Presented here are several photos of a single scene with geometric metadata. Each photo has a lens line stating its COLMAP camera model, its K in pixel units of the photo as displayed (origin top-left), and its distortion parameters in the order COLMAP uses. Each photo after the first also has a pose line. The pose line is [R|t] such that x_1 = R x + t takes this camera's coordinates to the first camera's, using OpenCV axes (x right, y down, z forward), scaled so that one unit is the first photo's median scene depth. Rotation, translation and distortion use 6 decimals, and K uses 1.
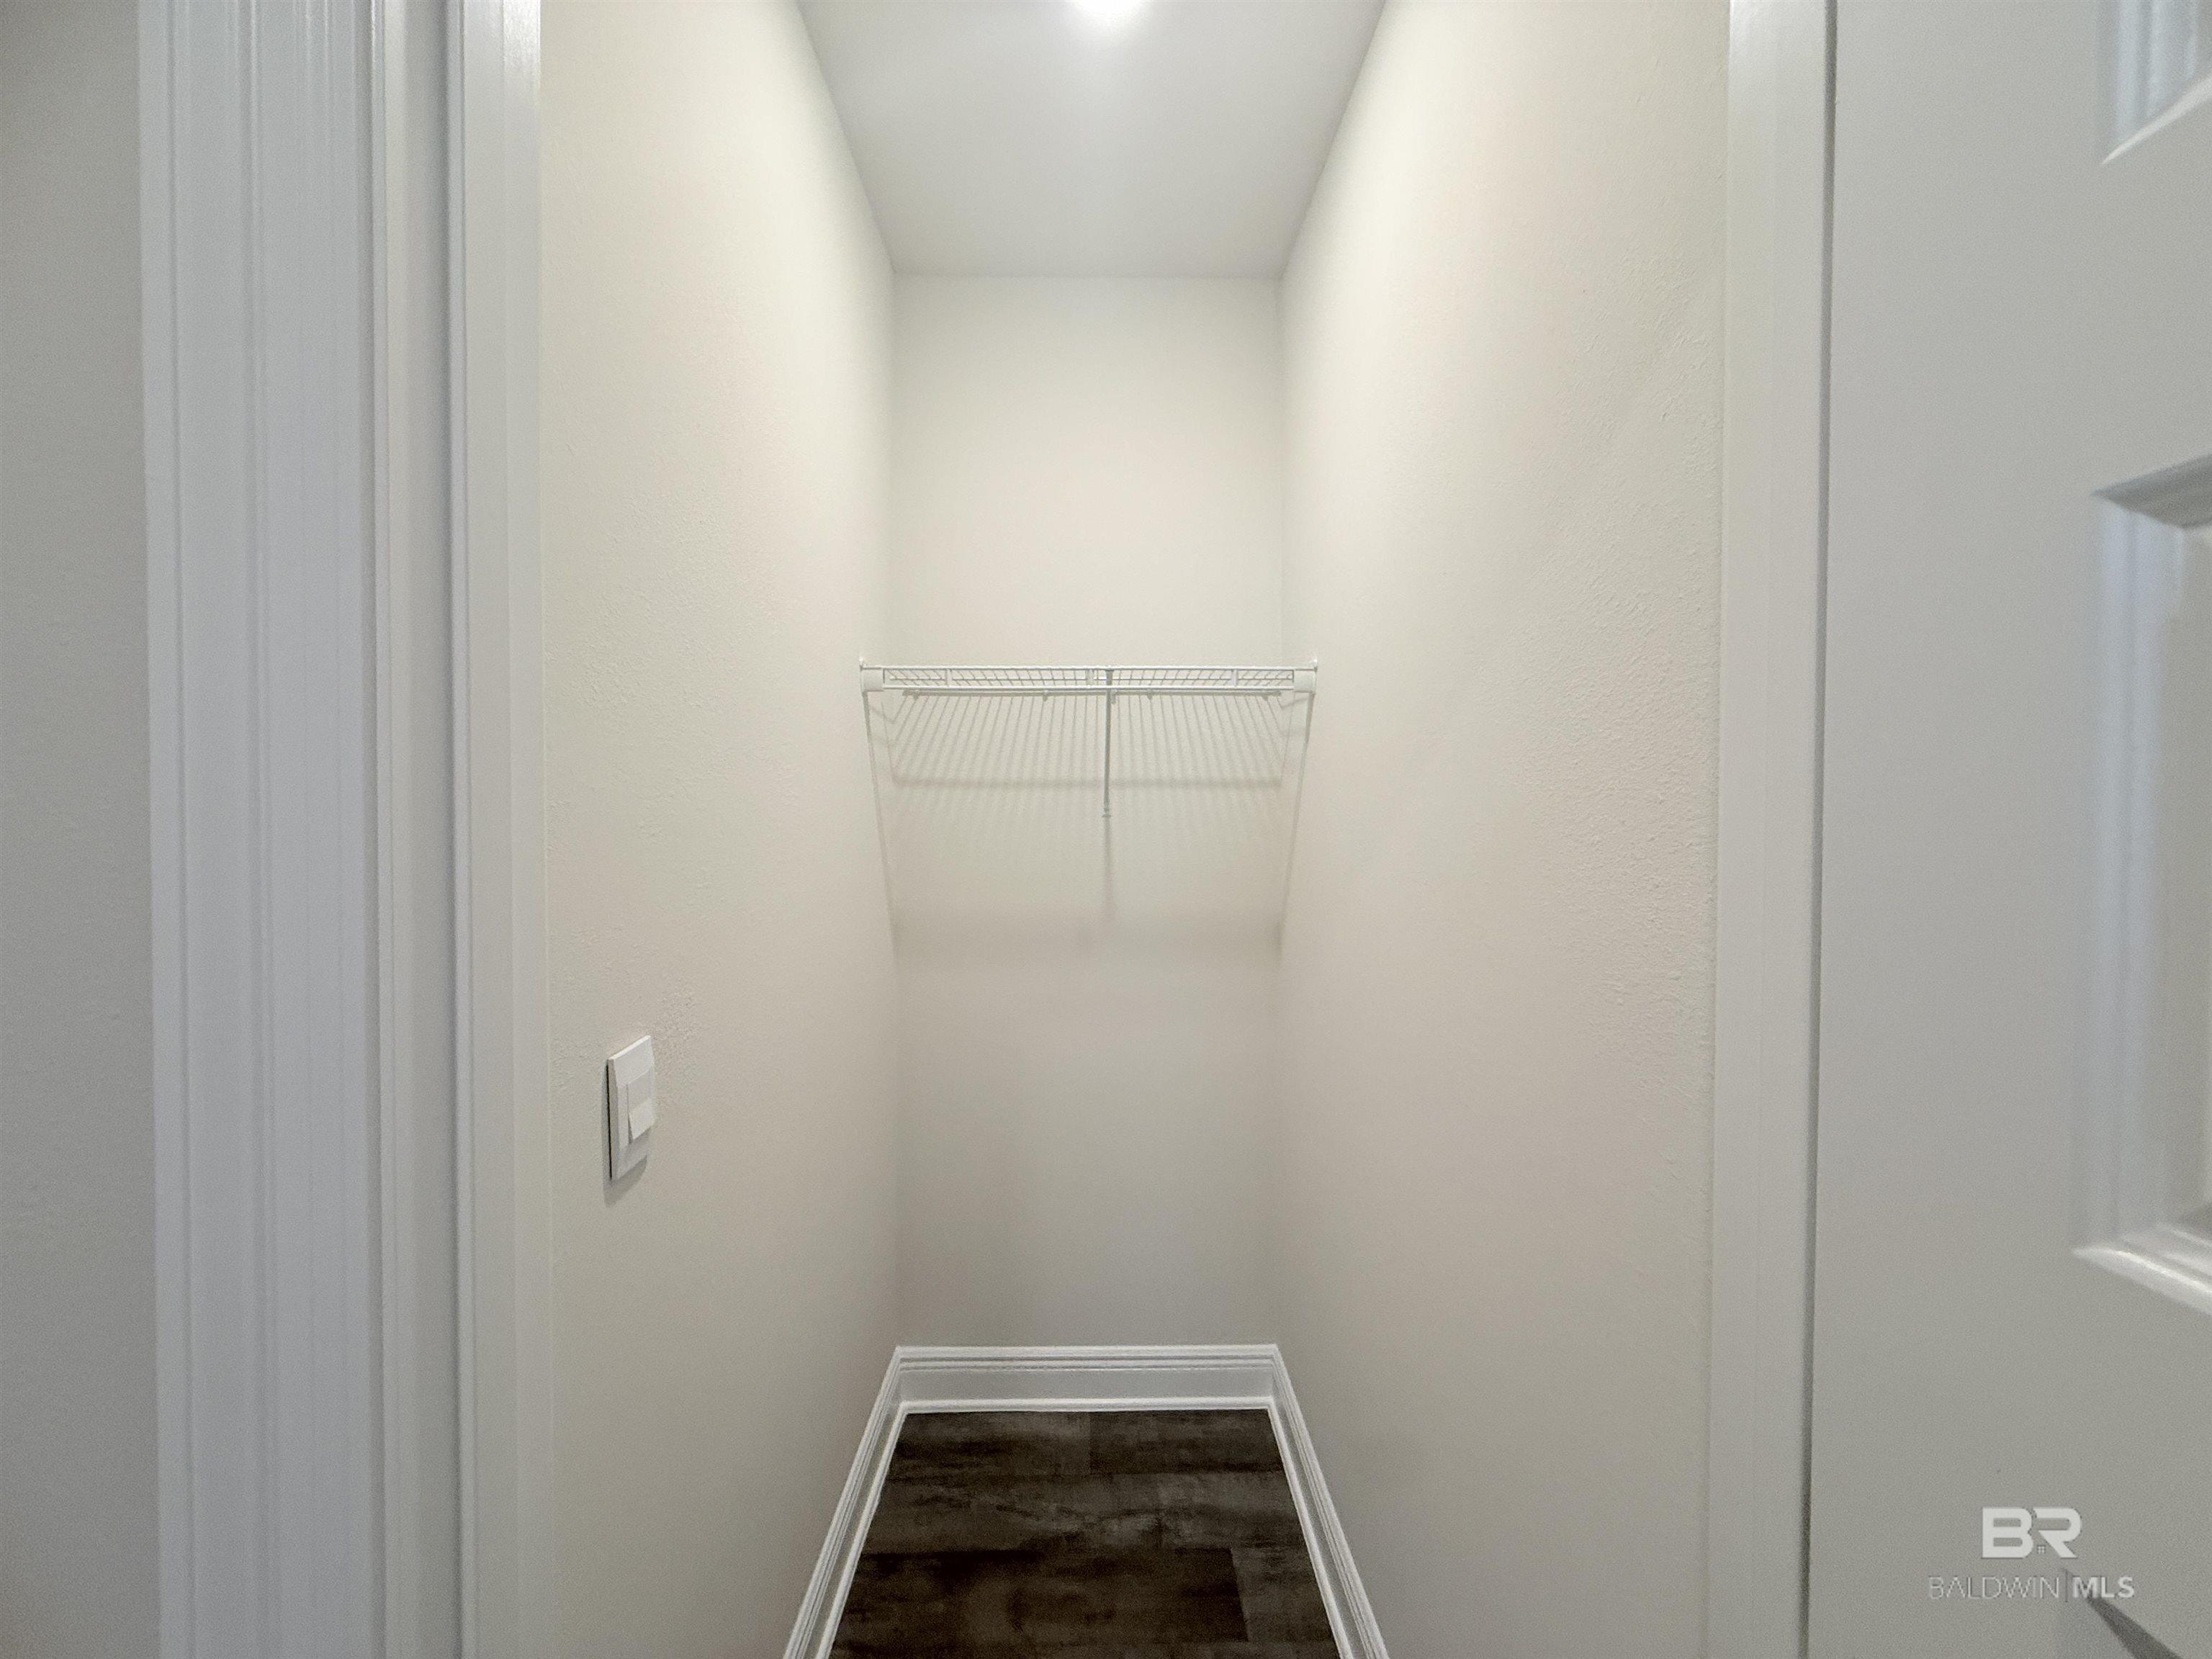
lens RADIAL K [[880.7, 0, 1108.1], [0, 880.7, 825.8], [0, 0, 1]] dist [0.003476, -0.000440]
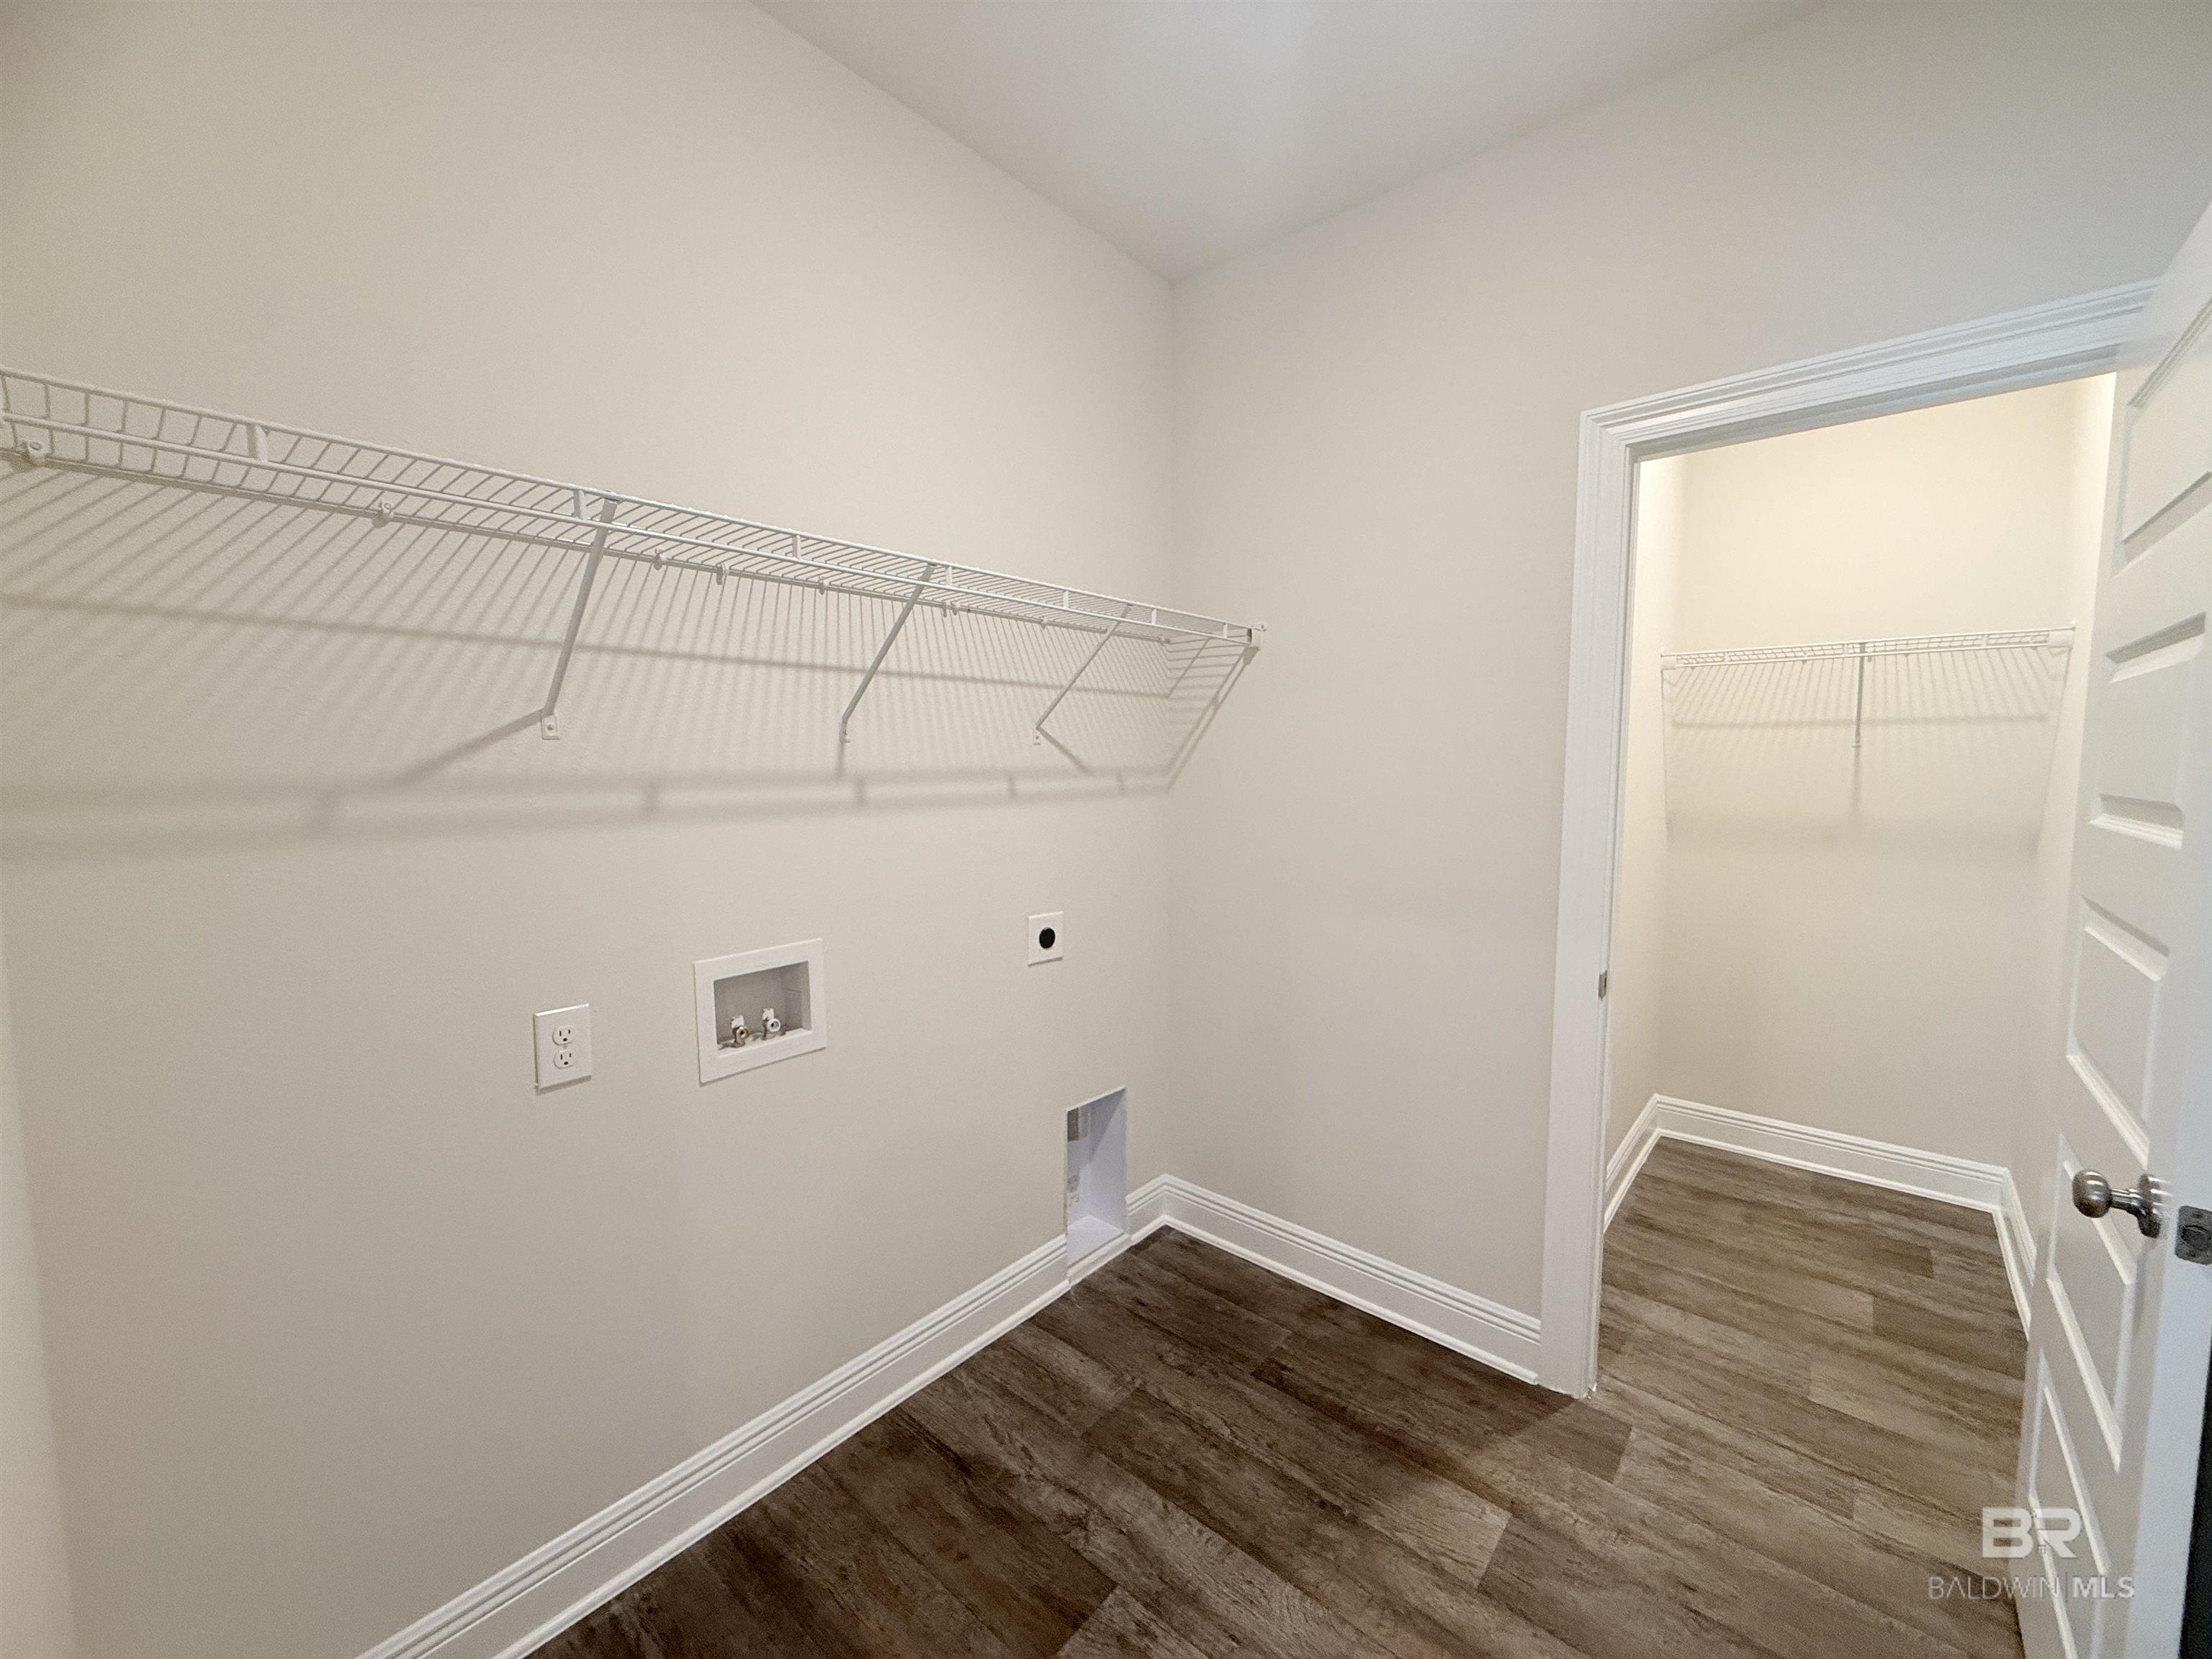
lens RADIAL K [[880.7, 0, 1099.2], [0, 880.7, 828.6], [0, 0, 1]] dist [0.003476, -0.000440]
pose [[0.741823, 0.051436, -0.668620, 0.048720], [-0.009649, 0.997770, 0.066051, 0.037053], [0.670526, -0.042547, 0.740665, -0.799064]]
